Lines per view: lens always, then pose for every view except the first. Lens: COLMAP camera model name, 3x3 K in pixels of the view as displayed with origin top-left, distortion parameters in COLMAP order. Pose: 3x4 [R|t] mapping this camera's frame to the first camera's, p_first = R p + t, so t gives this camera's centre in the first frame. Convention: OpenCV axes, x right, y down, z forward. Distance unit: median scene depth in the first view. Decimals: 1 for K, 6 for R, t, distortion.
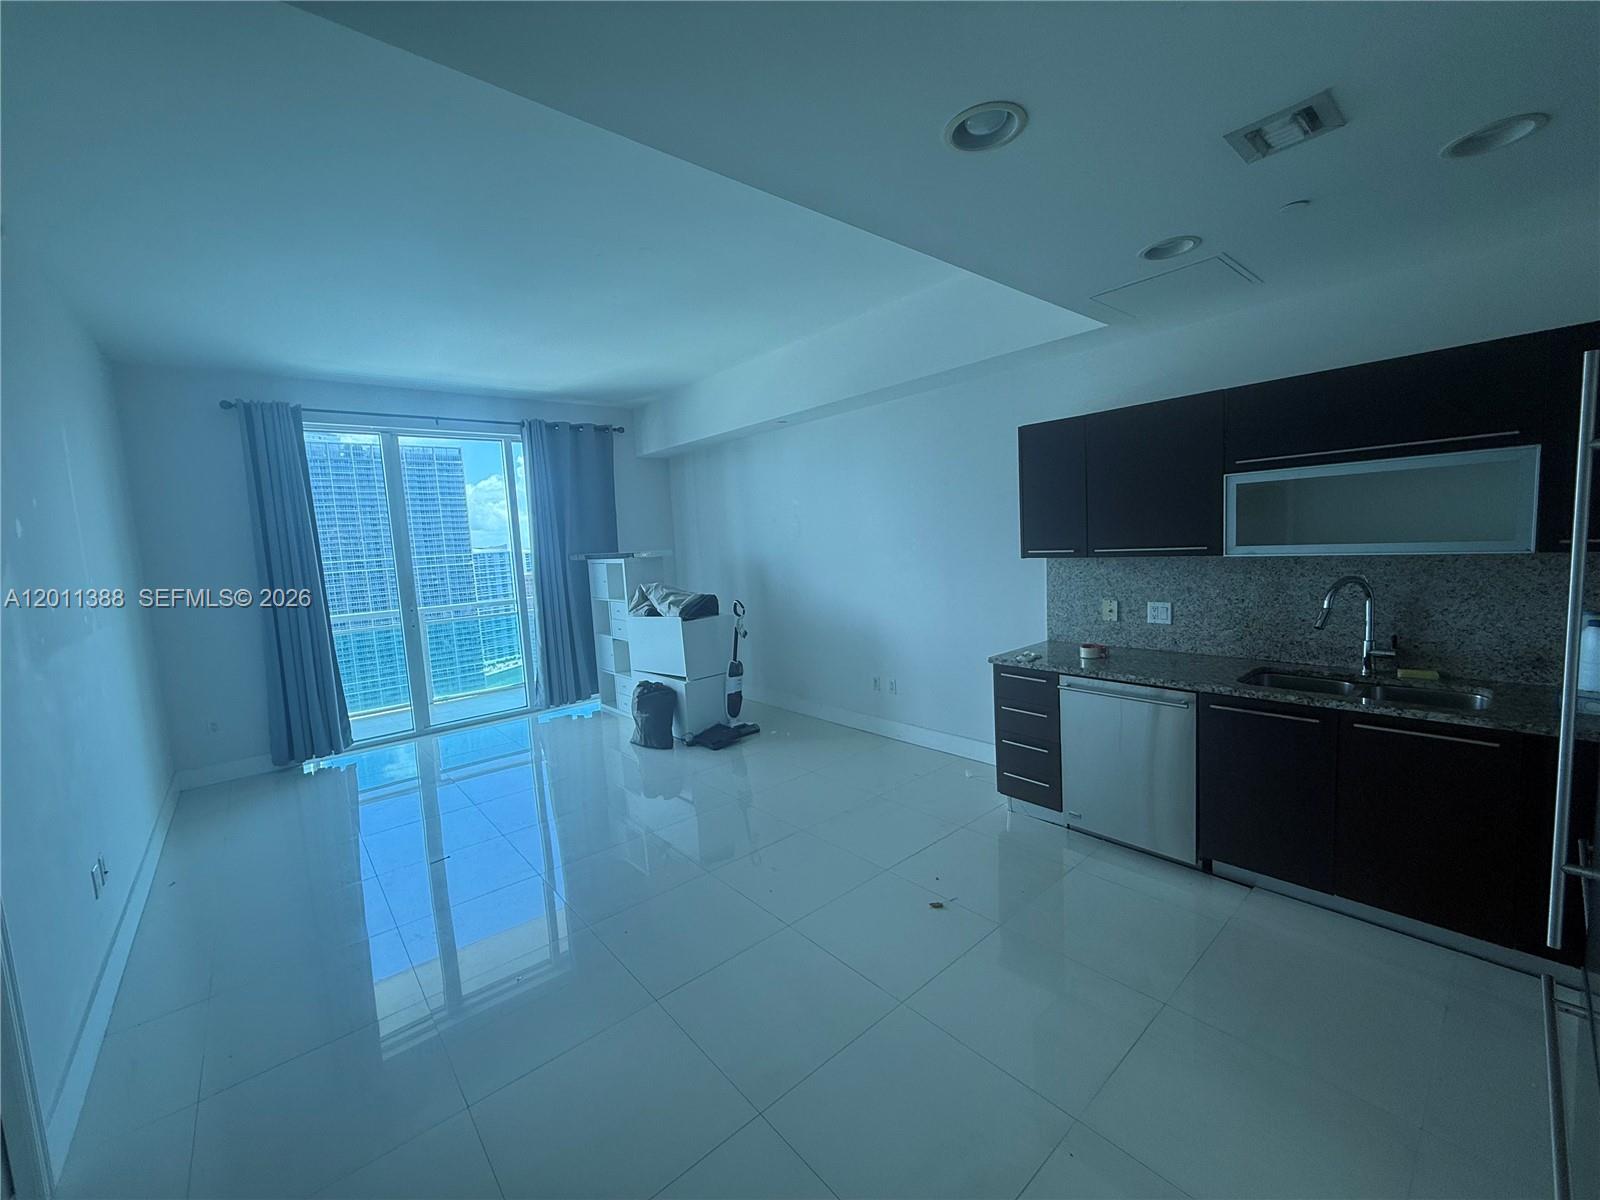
lens RADIAL K [[637.8, 0, 797.3], [0, 637.8, 598.0], [0, 0, 1]] dist [0.000158, 0.000697]
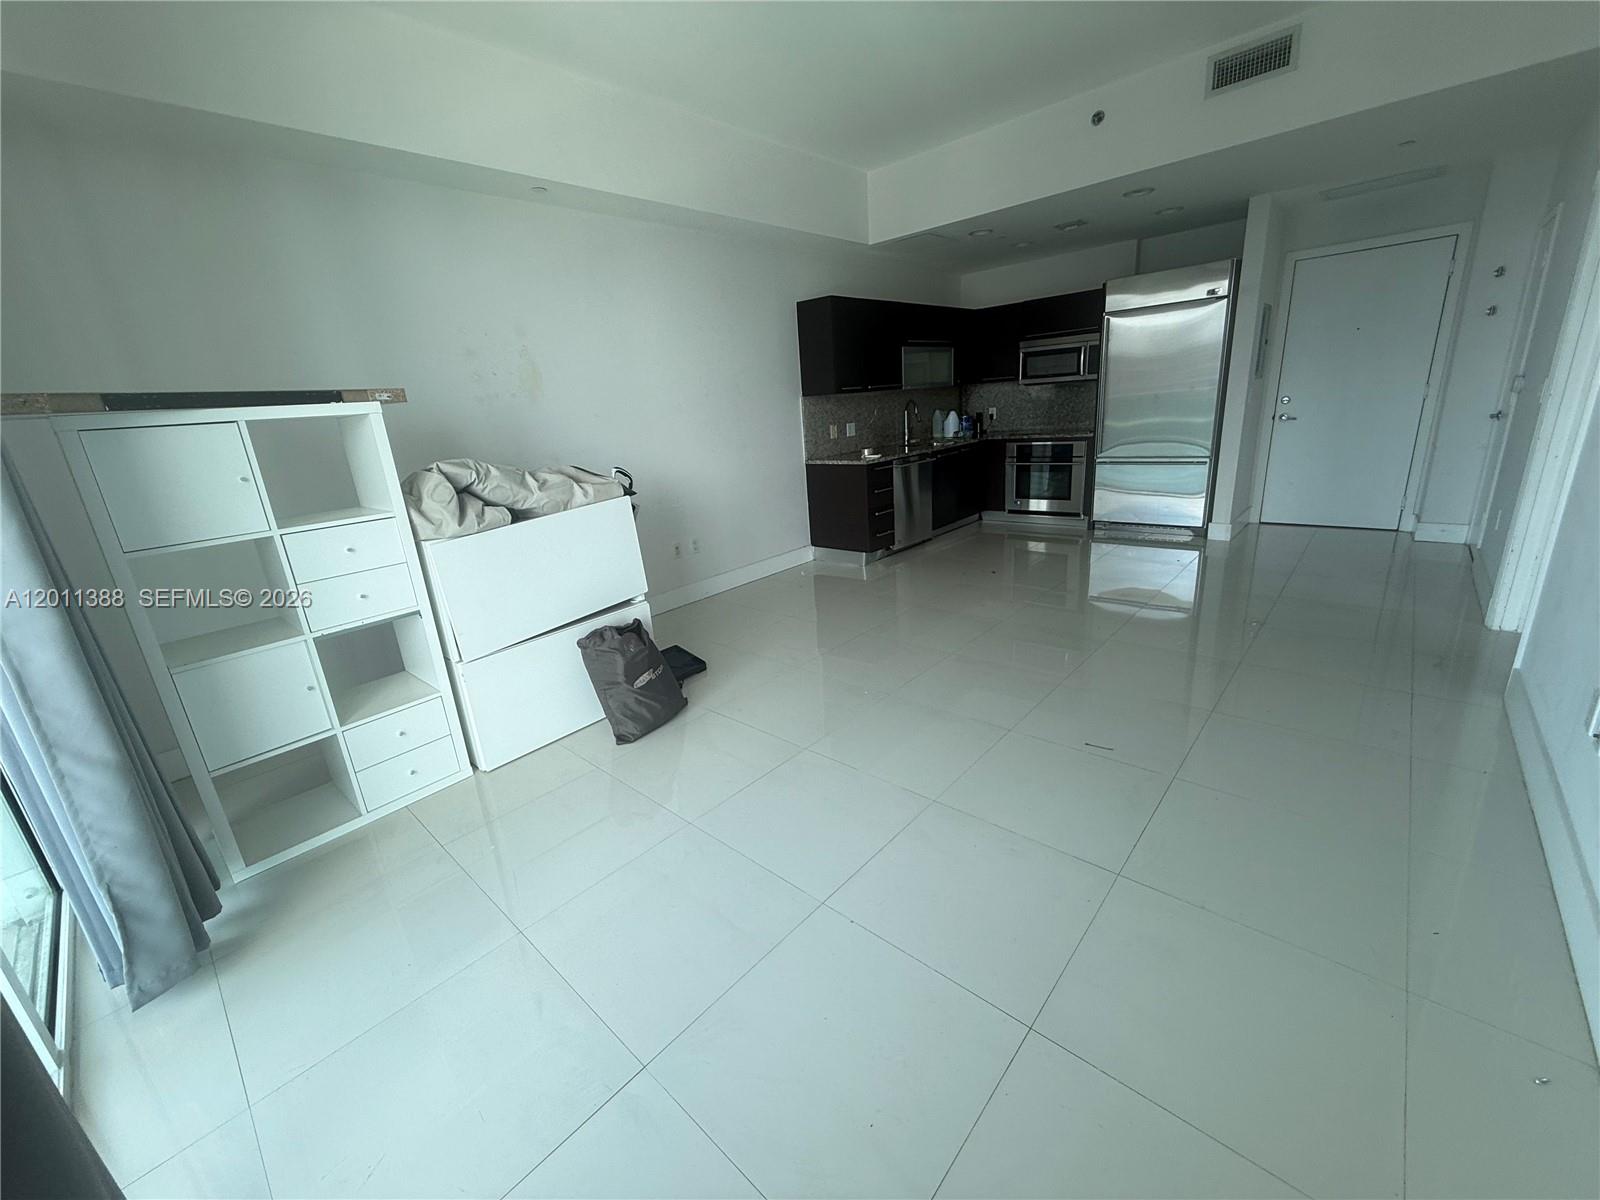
lens RADIAL K [[637.8, 0, 800.8], [0, 637.8, 597.4], [0, 0, 1]] dist [0.000158, 0.000697]
pose [[-0.120925, -0.227543, 0.966230, -1.209599], [0.179785, 0.952256, 0.246753, 0.005562], [-0.976245, 0.203552, -0.074243, 1.377307]]
